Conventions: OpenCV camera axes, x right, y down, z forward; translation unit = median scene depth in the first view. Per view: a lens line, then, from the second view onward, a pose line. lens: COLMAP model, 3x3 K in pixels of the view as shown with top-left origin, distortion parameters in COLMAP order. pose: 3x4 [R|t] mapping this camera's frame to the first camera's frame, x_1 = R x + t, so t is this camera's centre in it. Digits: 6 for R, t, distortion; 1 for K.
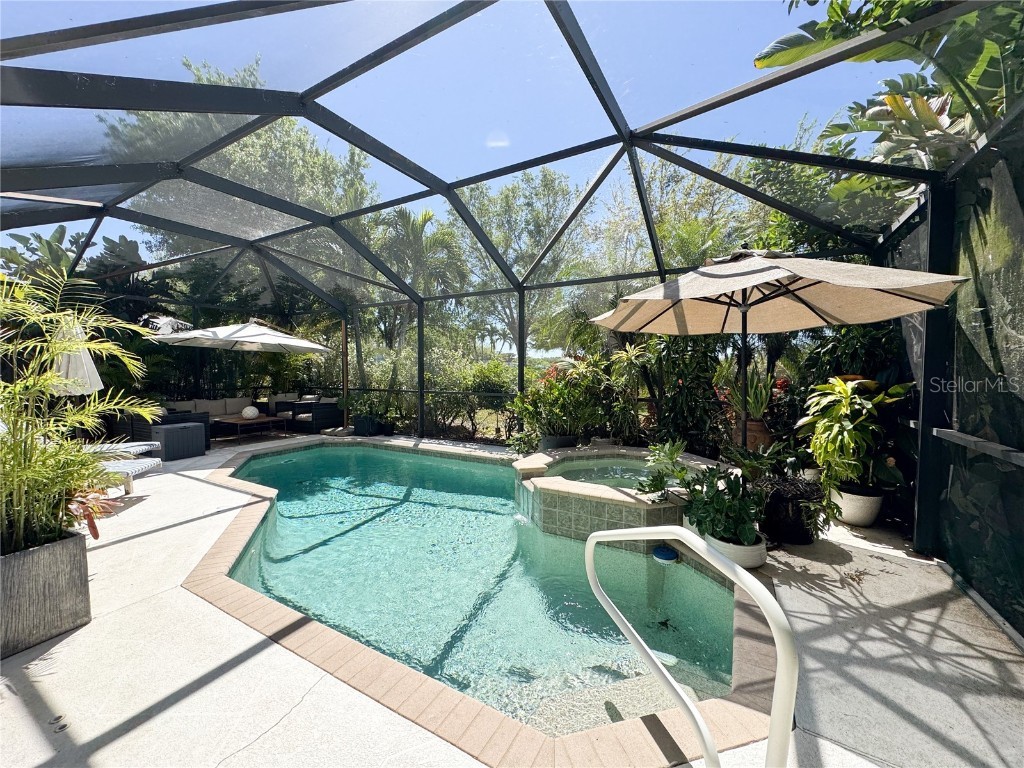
lens RADIAL K [[408.1, 0, 510.6], [0, 408.1, 379.6], [0, 0, 1]] dist [-0.001697, -0.000110]
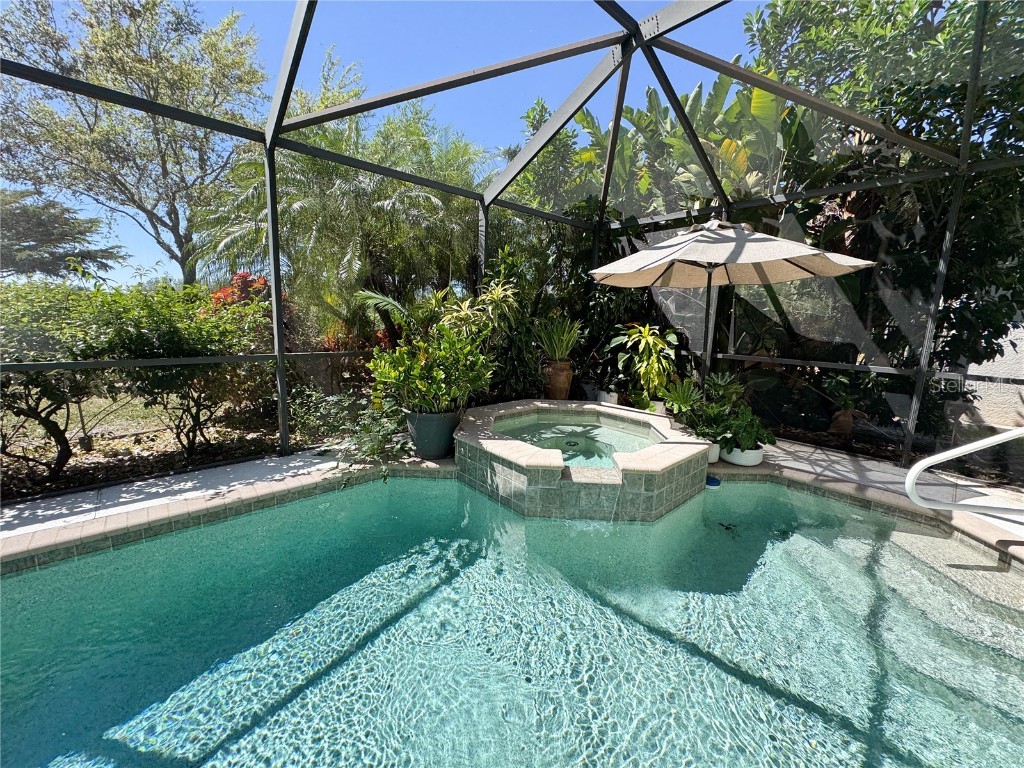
lens RADIAL K [[408.1, 0, 512.4], [0, 408.1, 384.1], [0, 0, 1]] dist [-0.001697, -0.000110]
pose [[0.274722, -0.154873, 0.948969, -1.307483], [-0.019391, 0.985850, 0.166506, -0.043986], [-0.961328, -0.064144, 0.267832, 1.944526]]
